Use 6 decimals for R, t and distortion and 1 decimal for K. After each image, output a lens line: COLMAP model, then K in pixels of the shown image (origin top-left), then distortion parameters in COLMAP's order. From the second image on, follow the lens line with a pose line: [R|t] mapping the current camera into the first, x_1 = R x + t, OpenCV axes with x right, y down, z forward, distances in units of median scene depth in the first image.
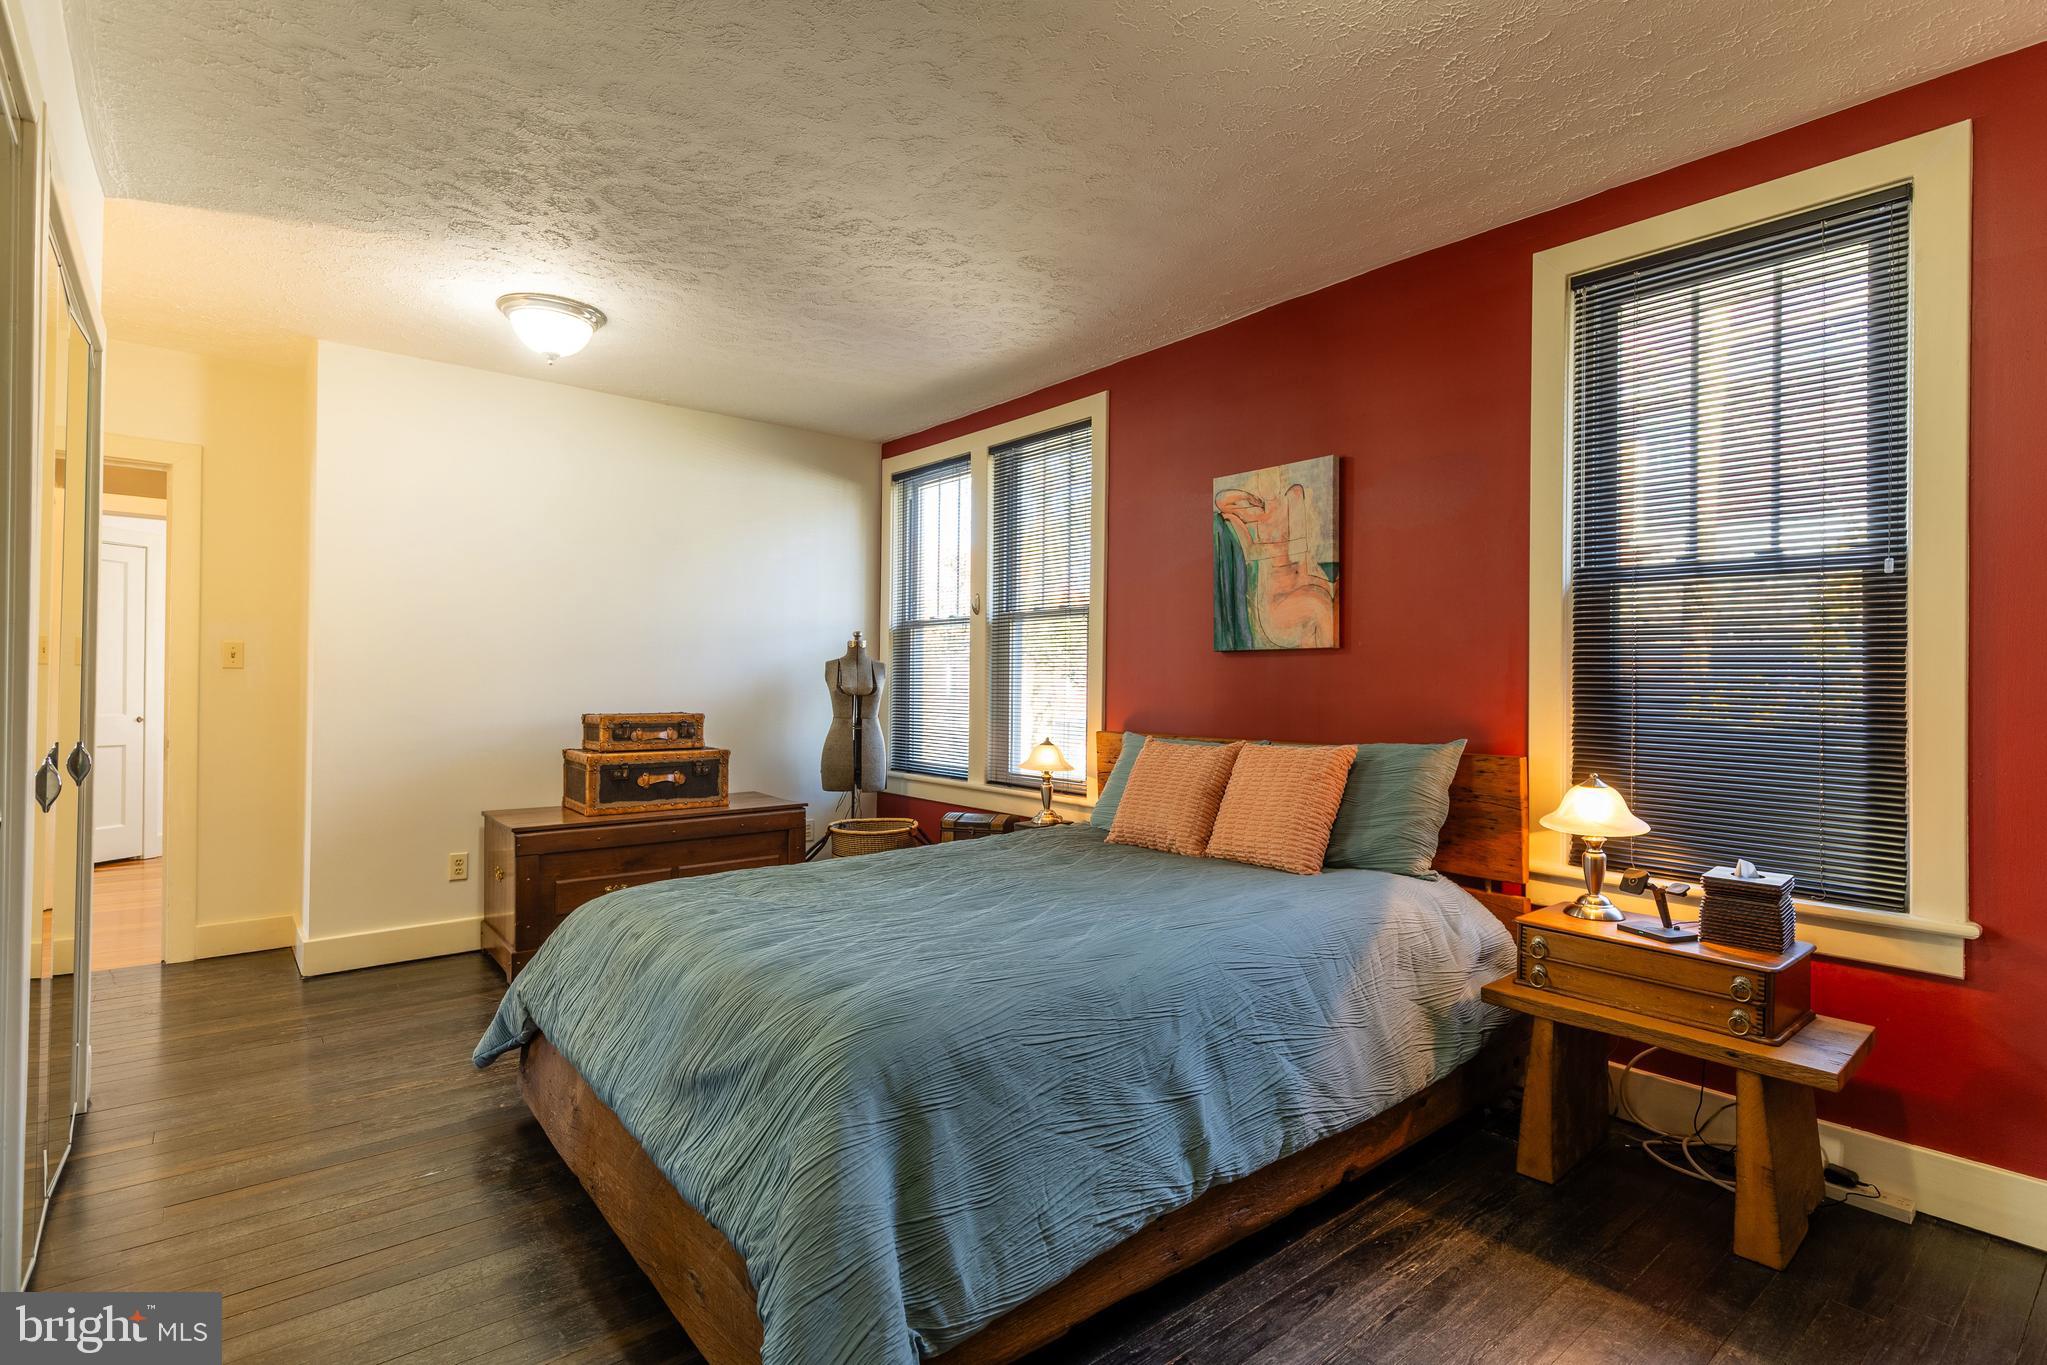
lens RADIAL K [[976.6, 0, 1023.5], [0, 976.6, 682.5], [0, 0, 1]] dist [0.001560, 0.000199]
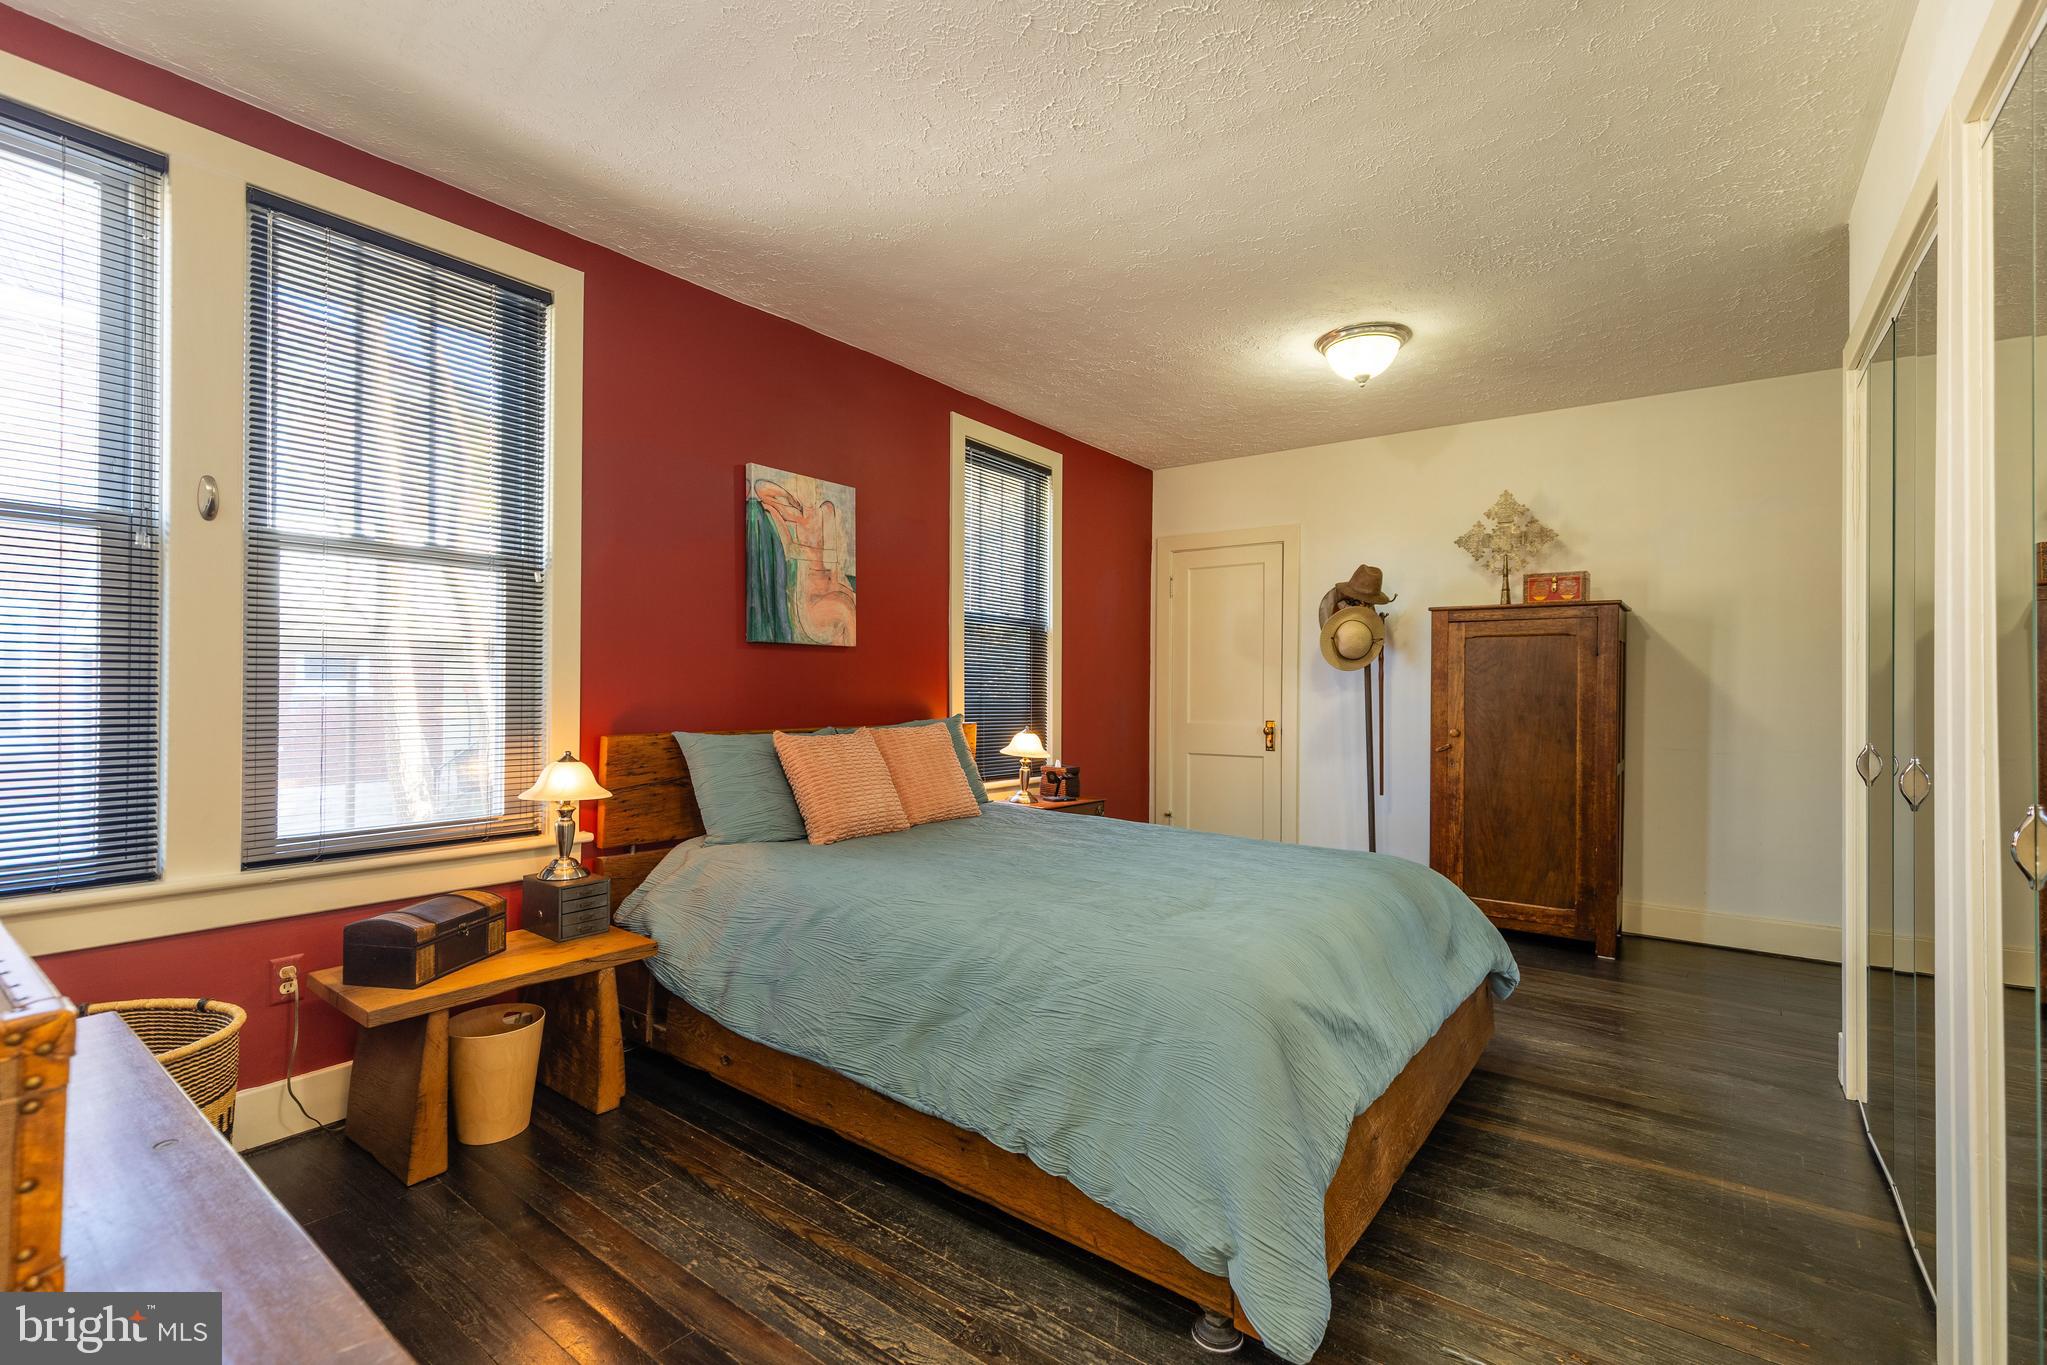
lens RADIAL K [[909.0, 0, 1023.5], [0, 909.0, 682.5], [0, 0, 1]] dist [0.001473, -0.000141]
pose [[-0.231057, -0.014761, 0.972828, -0.788994], [-0.023335, 0.999681, 0.009626, -0.006483], [-0.972660, -0.020476, -0.231328, 0.994621]]
